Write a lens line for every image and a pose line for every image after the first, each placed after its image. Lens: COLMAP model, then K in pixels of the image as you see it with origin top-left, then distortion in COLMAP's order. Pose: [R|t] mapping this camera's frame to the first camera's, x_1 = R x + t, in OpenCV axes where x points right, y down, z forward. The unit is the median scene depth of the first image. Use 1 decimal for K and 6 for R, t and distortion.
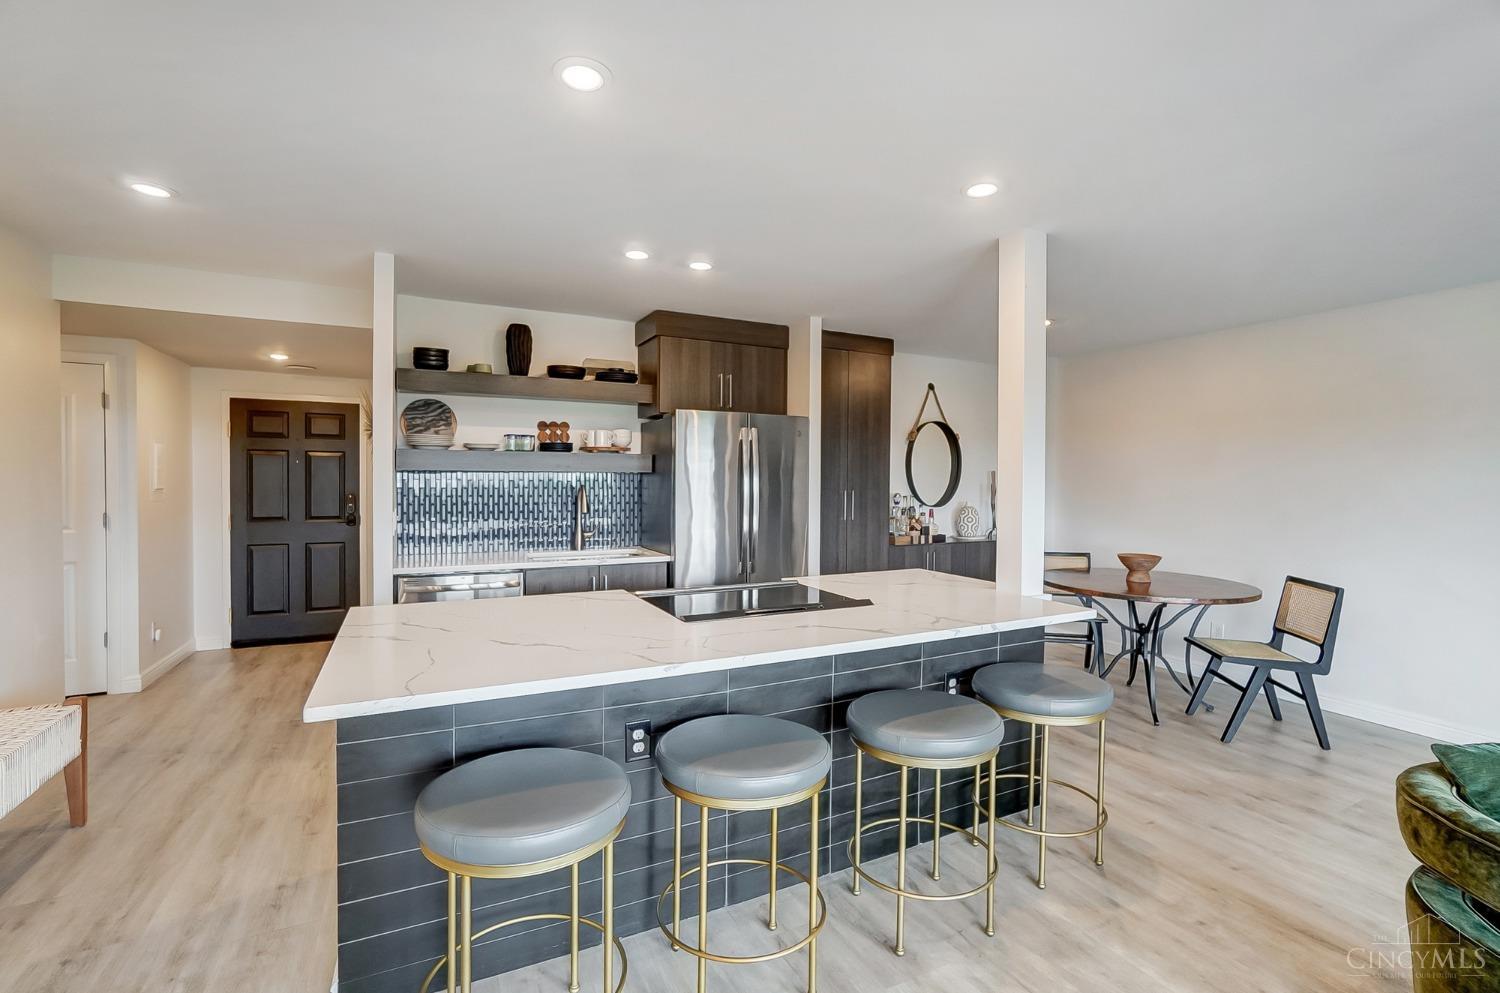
lens RADIAL K [[677.2, 0, 749.1], [0, 677.2, 491.0], [0, 0, 1]] dist [-0.032017, 0.018711]
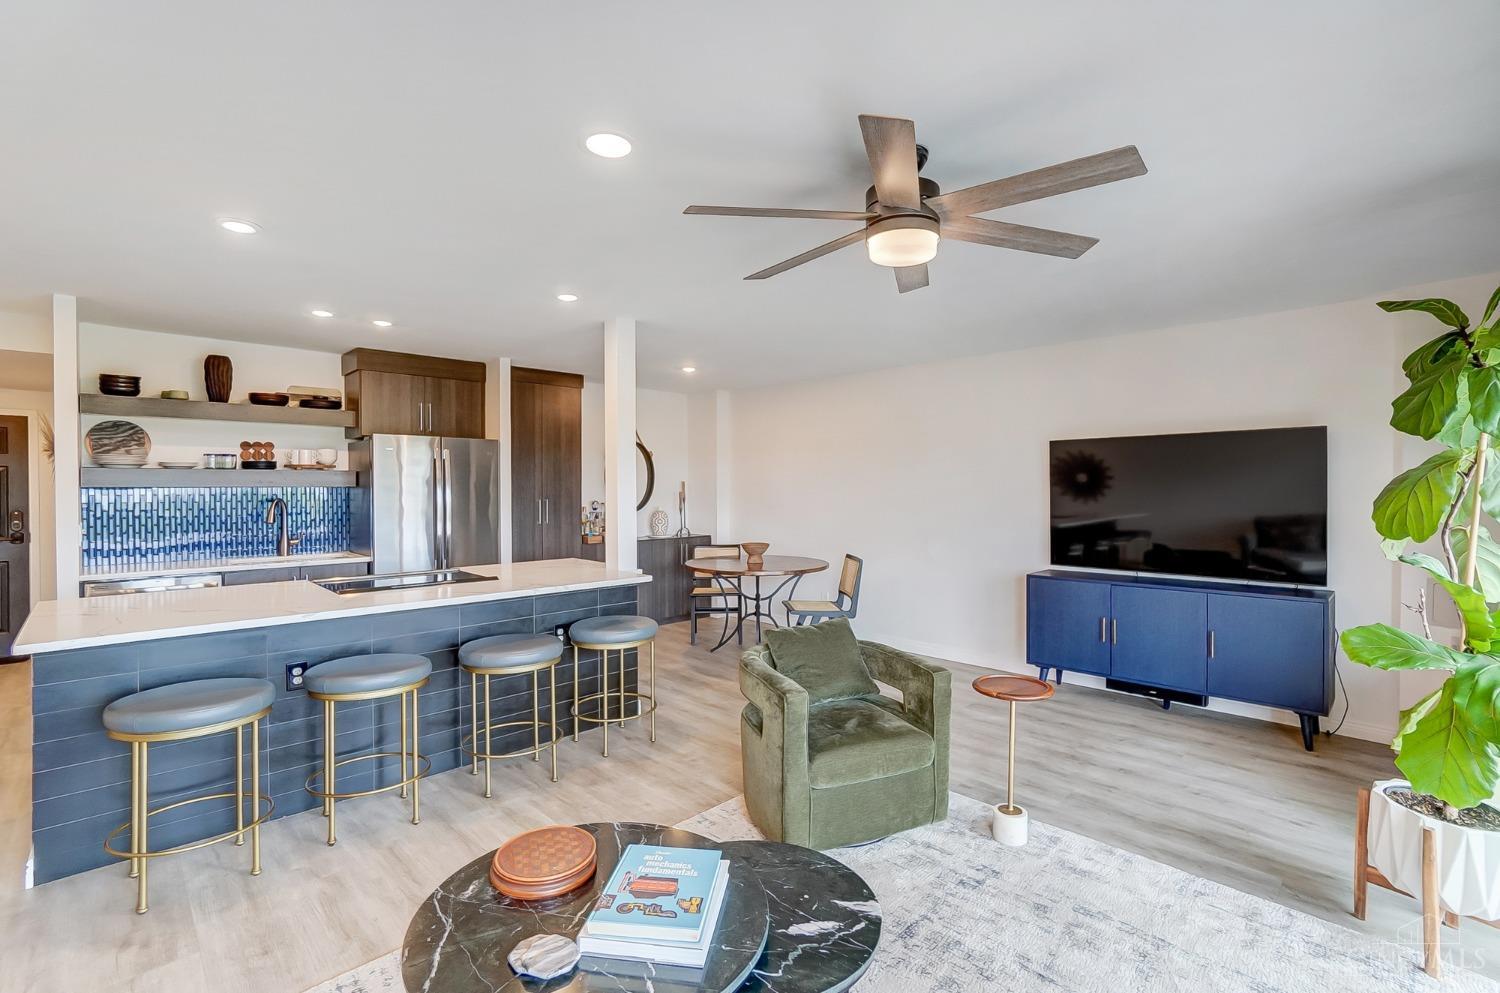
lens RADIAL K [[677.2, 0, 749.1], [0, 677.2, 491.0], [0, 0, 1]] dist [-0.032017, 0.018711]
pose [[0.952746, -0.011870, 0.303536, 0.152972], [0.015180, 0.999848, -0.008547, 0.000446], [-0.303389, 0.012751, 0.952782, -0.310035]]
